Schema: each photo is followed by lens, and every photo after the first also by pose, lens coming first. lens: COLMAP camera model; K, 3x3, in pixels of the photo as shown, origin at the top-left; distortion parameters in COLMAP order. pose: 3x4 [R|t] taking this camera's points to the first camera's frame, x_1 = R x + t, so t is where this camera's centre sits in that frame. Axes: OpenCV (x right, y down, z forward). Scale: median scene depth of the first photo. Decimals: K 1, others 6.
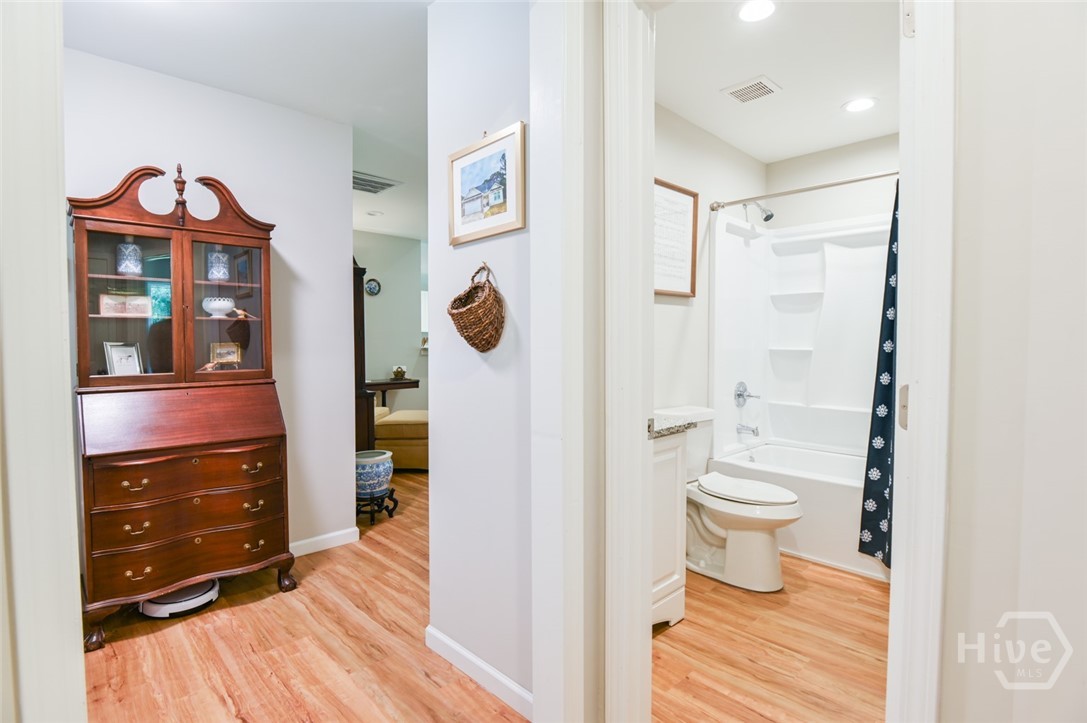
lens RADIAL K [[537.0, 0, 545.4], [0, 537.0, 361.0], [0, 0, 1]] dist [-0.018435, -0.000587]
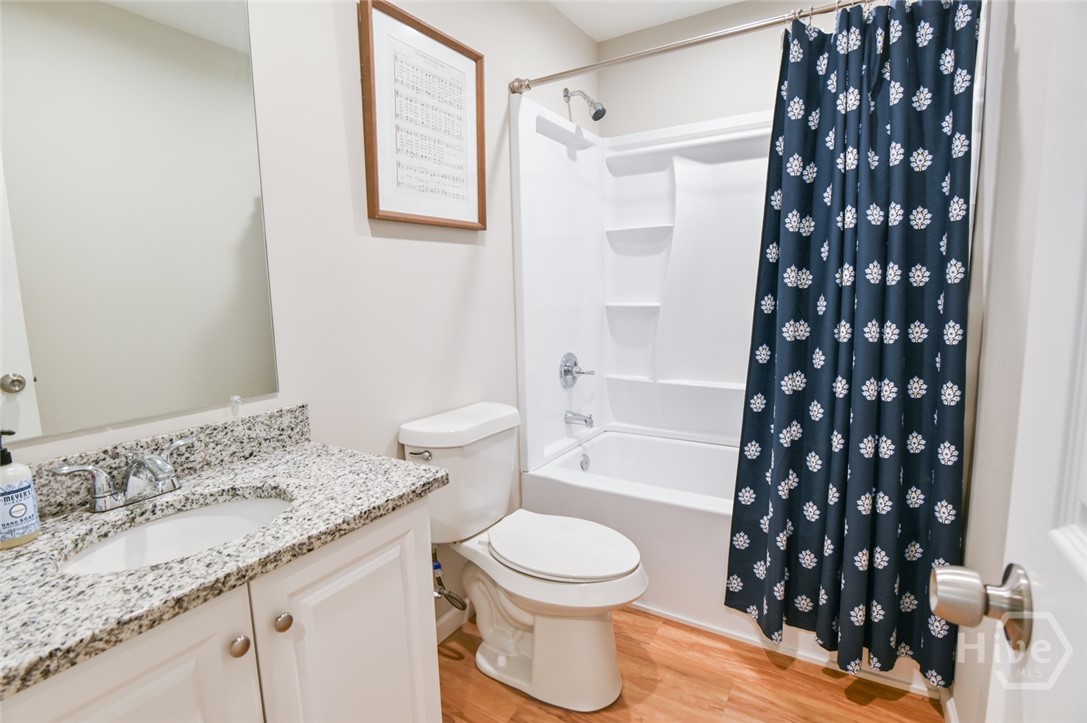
lens RADIAL K [[537.0, 0, 544.8], [0, 537.0, 365.7], [0, 0, 1]] dist [-0.018435, -0.000587]
pose [[0.967794, -0.058911, 0.244753, 0.183006], [0.033150, 0.993590, 0.108074, -0.027150], [-0.249551, -0.096480, 0.963543, 0.363901]]
